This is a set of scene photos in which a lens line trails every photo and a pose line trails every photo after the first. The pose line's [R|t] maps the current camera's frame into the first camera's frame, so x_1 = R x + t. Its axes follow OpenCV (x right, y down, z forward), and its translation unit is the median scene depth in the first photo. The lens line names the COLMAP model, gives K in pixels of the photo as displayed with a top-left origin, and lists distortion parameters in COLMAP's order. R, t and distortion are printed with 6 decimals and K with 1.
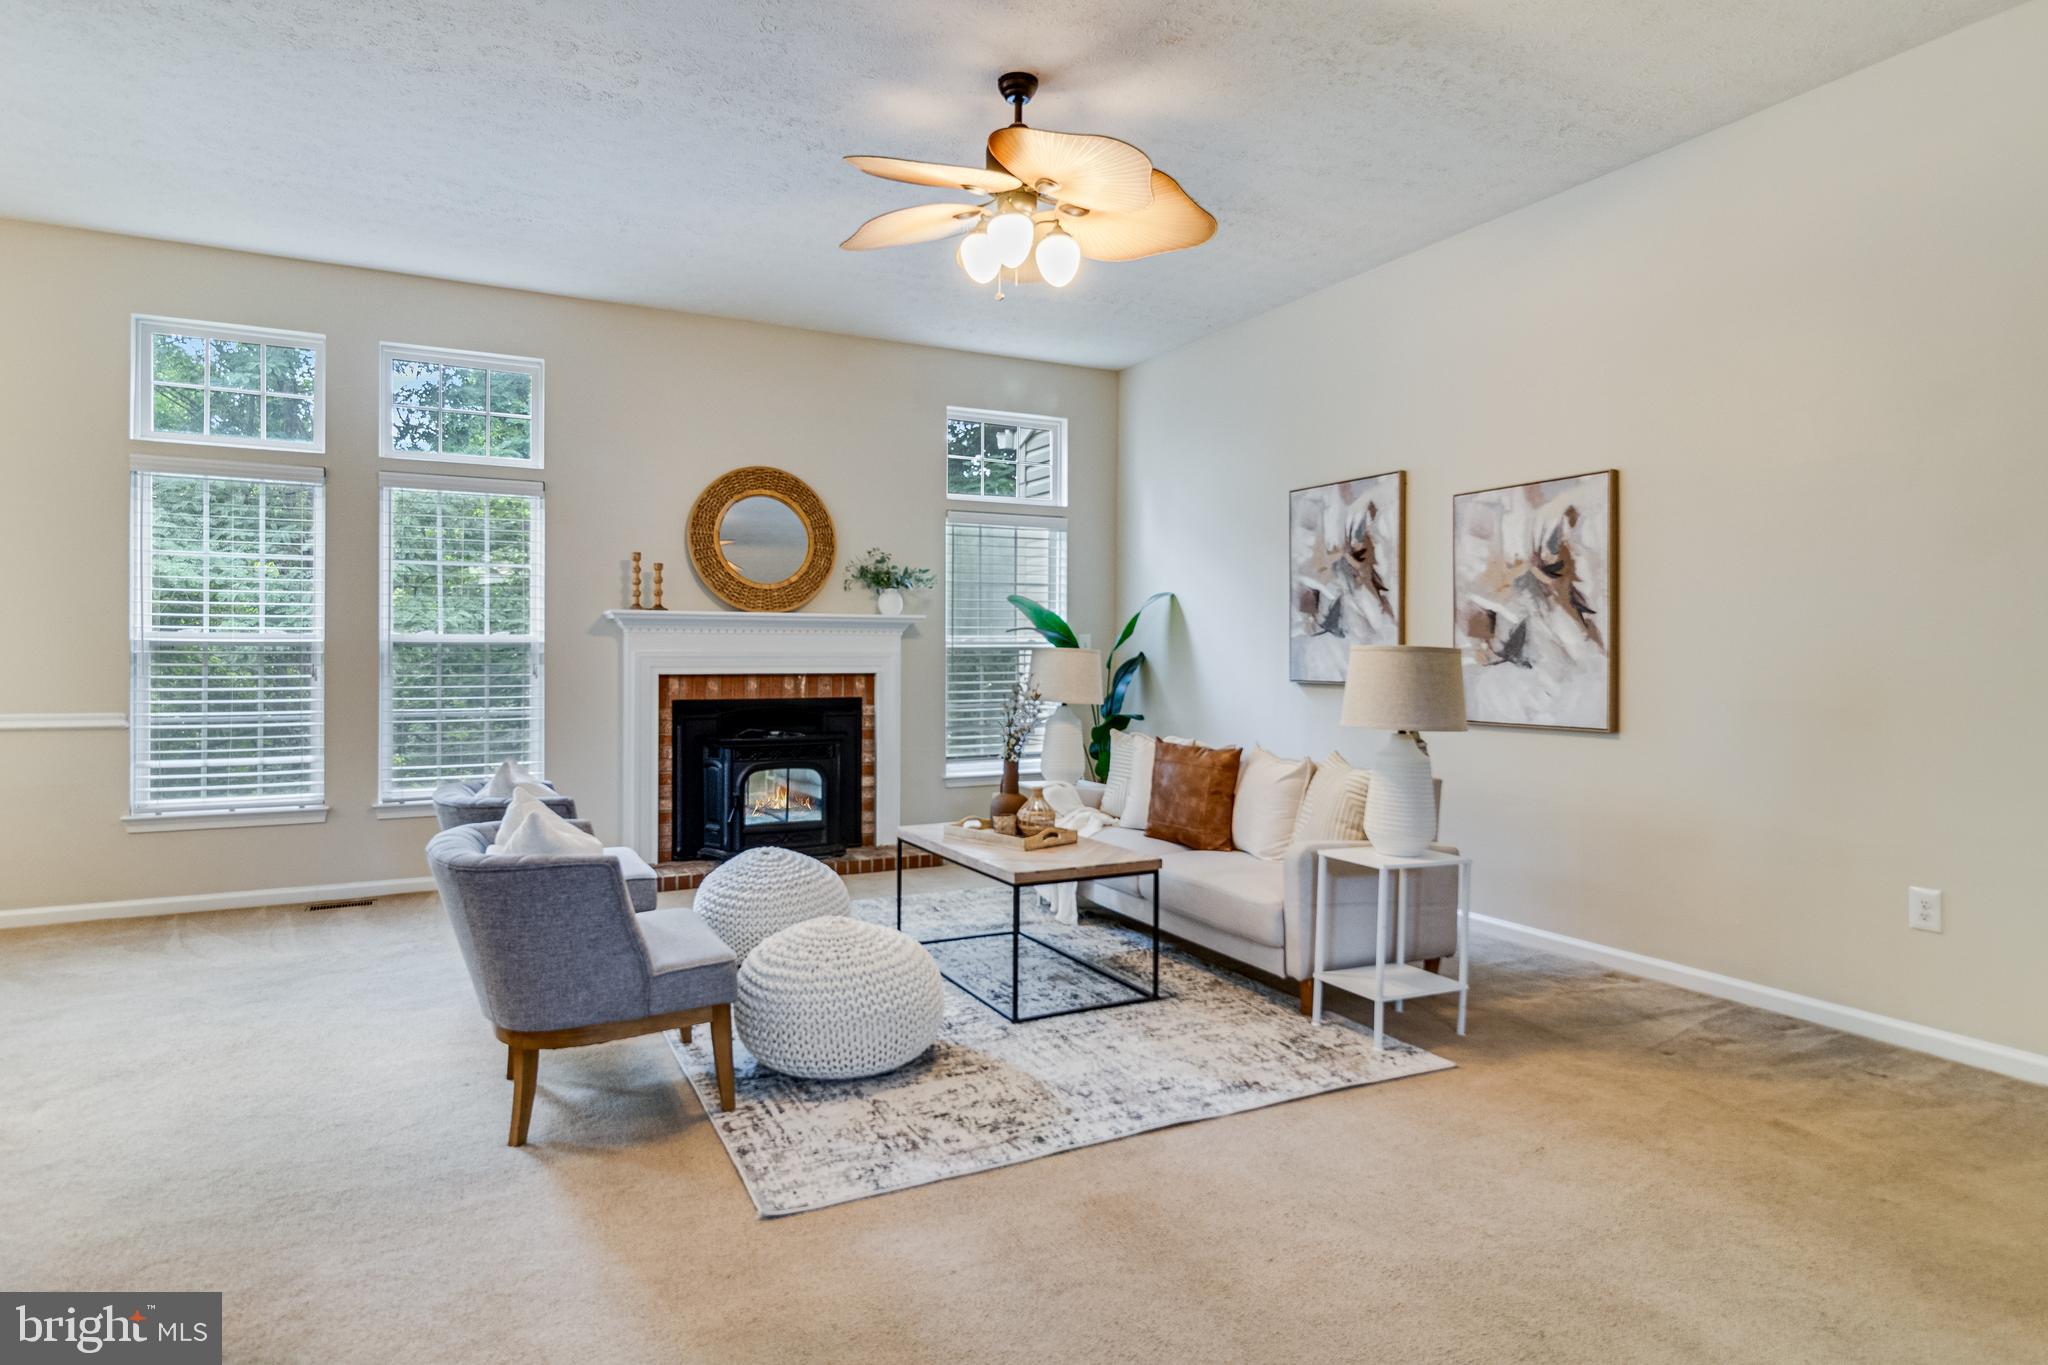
lens RADIAL K [[1123.3, 0, 1024.7], [0, 1123.3, 653.8], [0, 0, 1]] dist [0.002375, 0.000606]
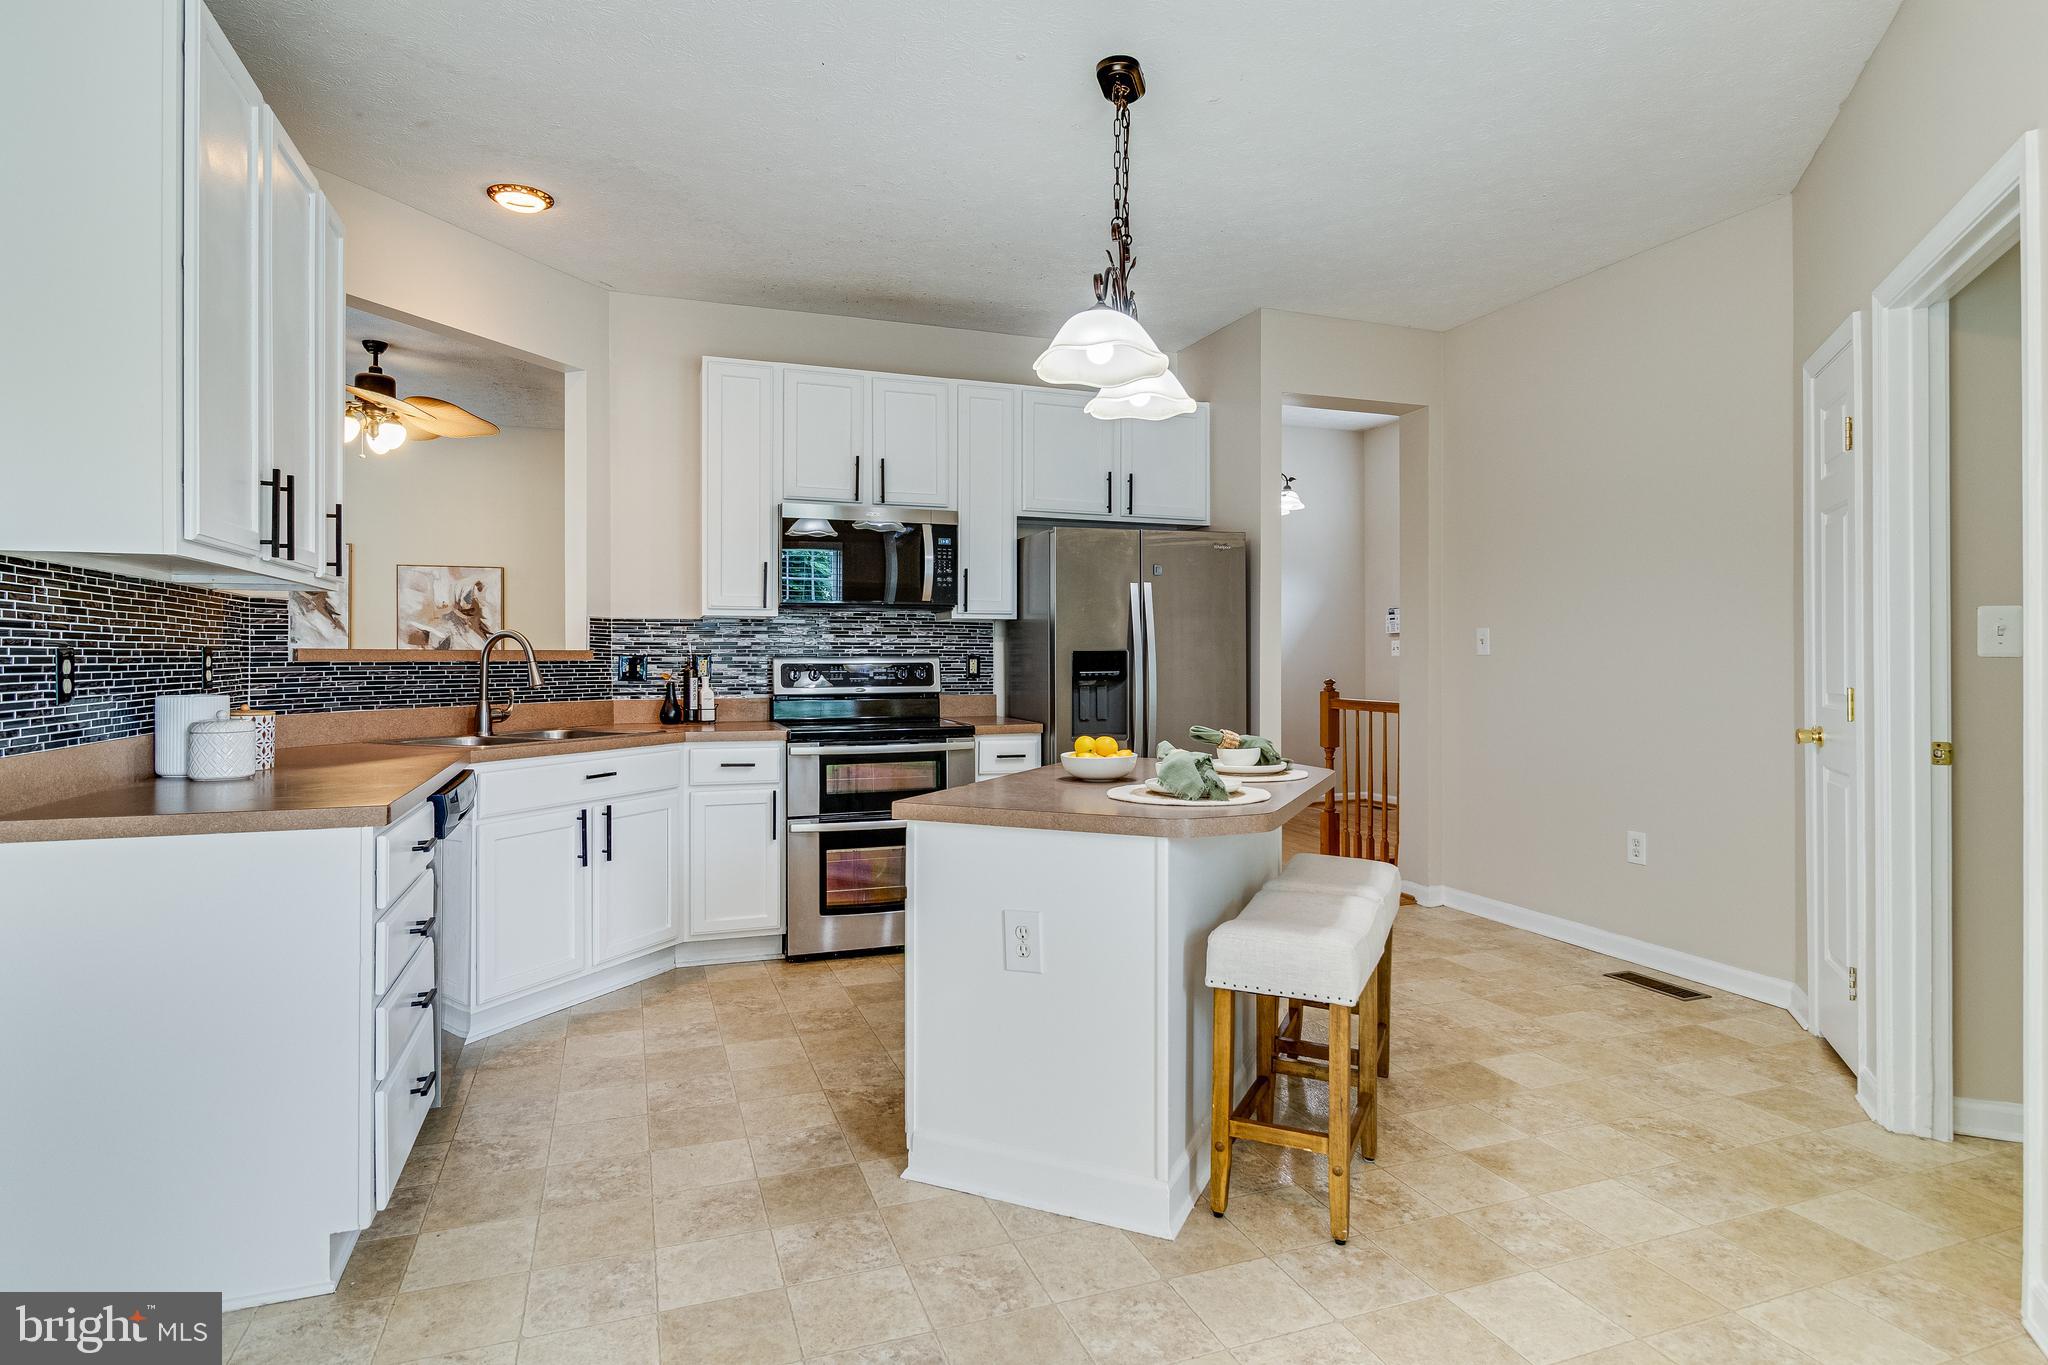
lens RADIAL K [[1084.4, 0, 1028.5], [0, 1084.4, 655.4], [0, 0, 1]] dist [0.002239, -0.001342]
pose [[0.126375, -0.001038, 0.991982, -1.201974], [-0.002660, 0.999996, 0.001385, -0.002365], [-0.991979, -0.002813, 0.126371, -0.213337]]
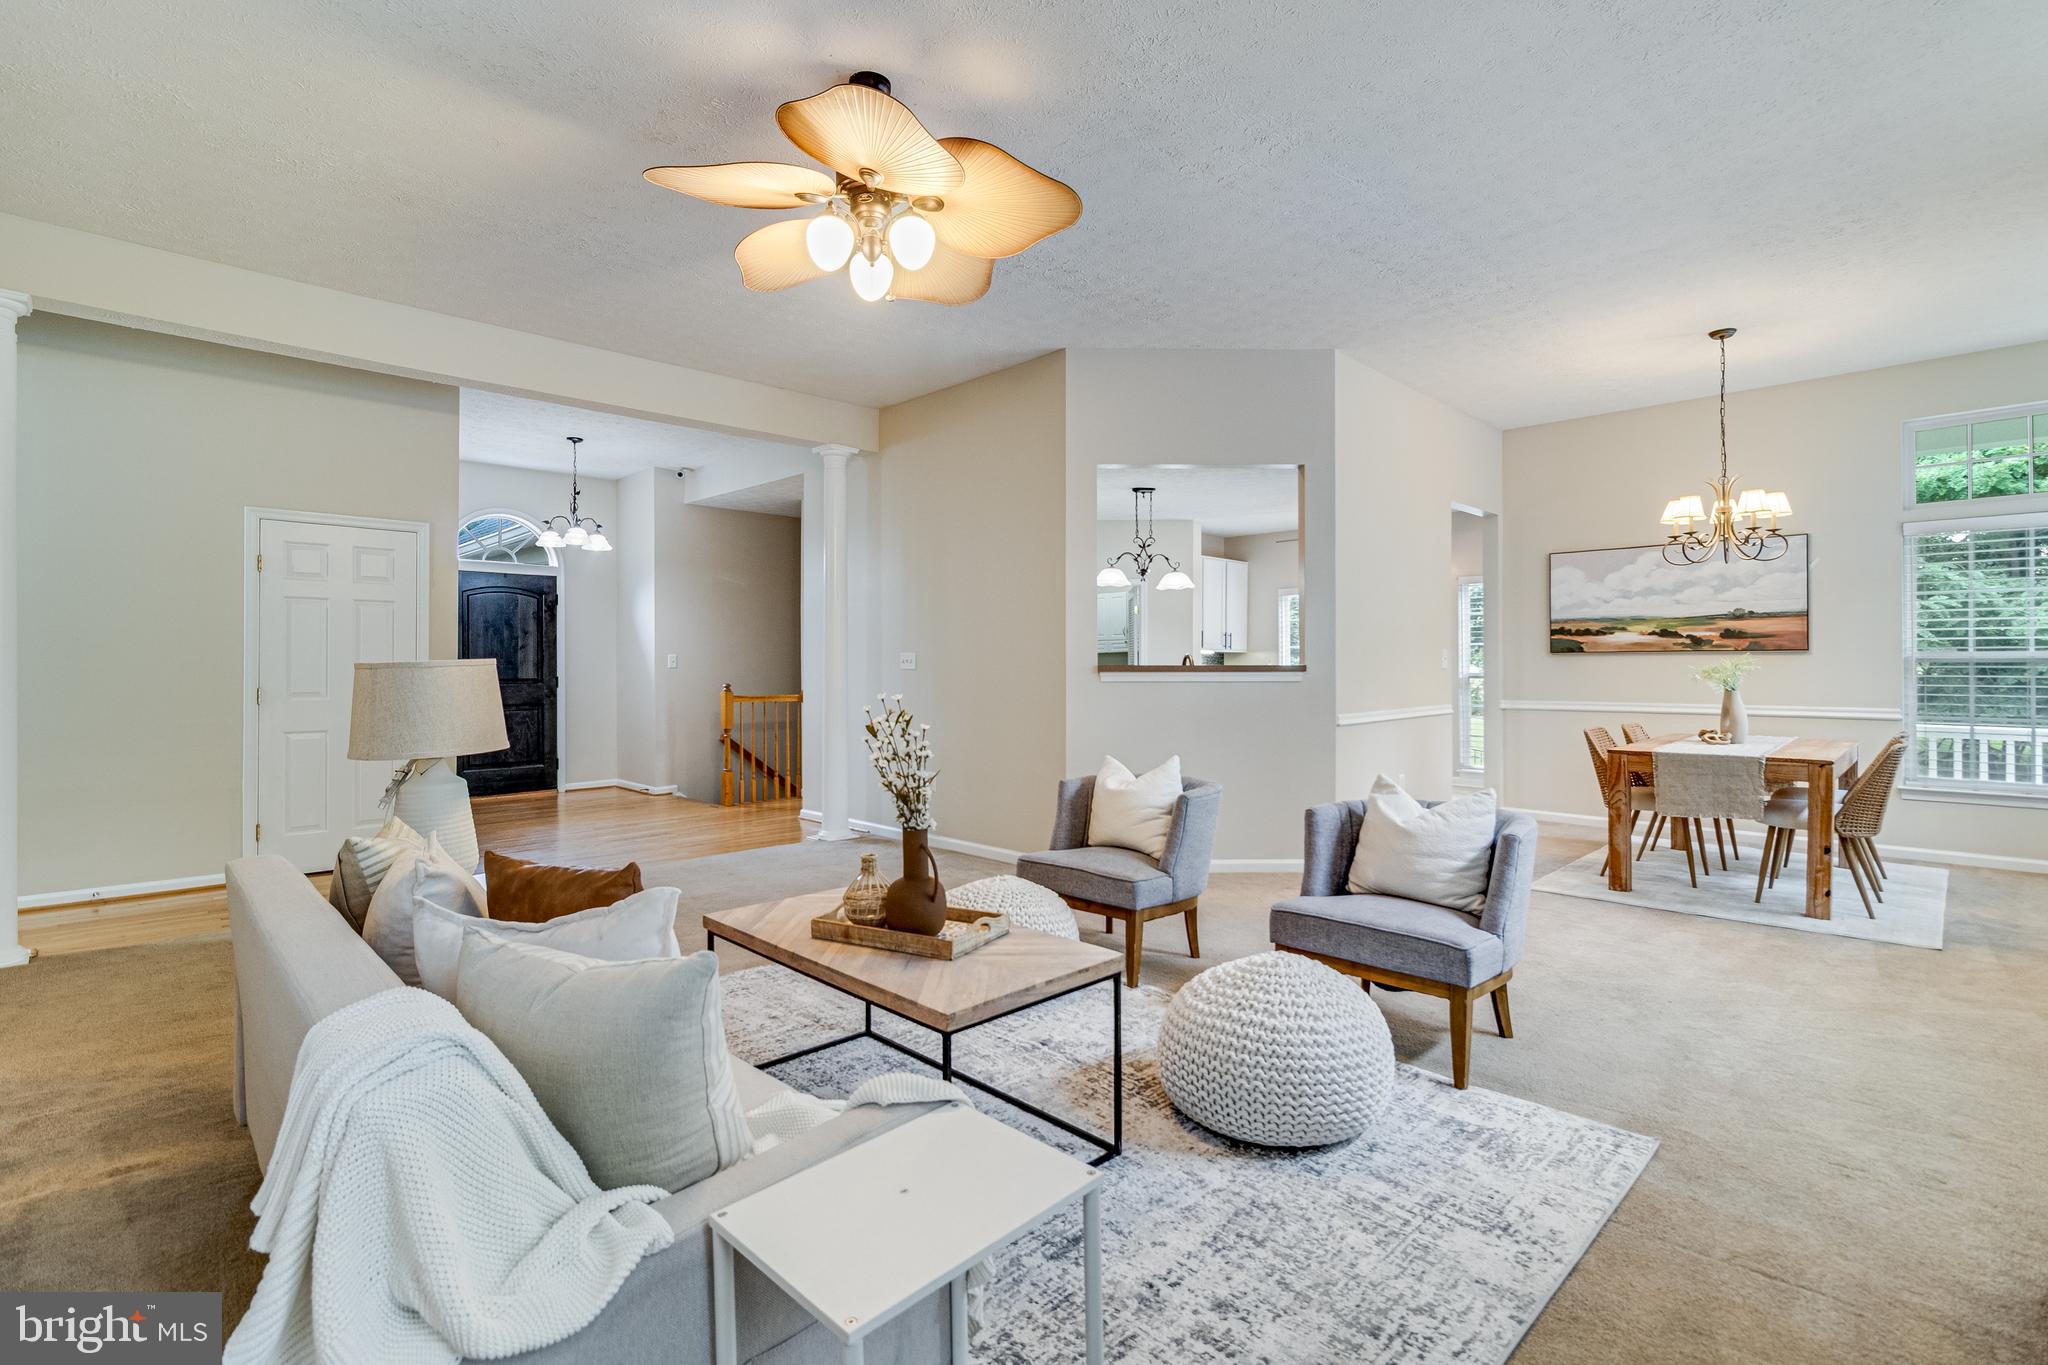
lens RADIAL K [[951.1, 0, 1025.6], [0, 951.1, 665.6], [0, 0, 1]] dist [0.003269, 0.001043]
pose [[-0.955377, -0.001060, -0.295387, 0.079170], [0.000255, 0.999990, -0.004413, 0.000999], [0.295389, -0.004292, -0.955367, 1.345208]]
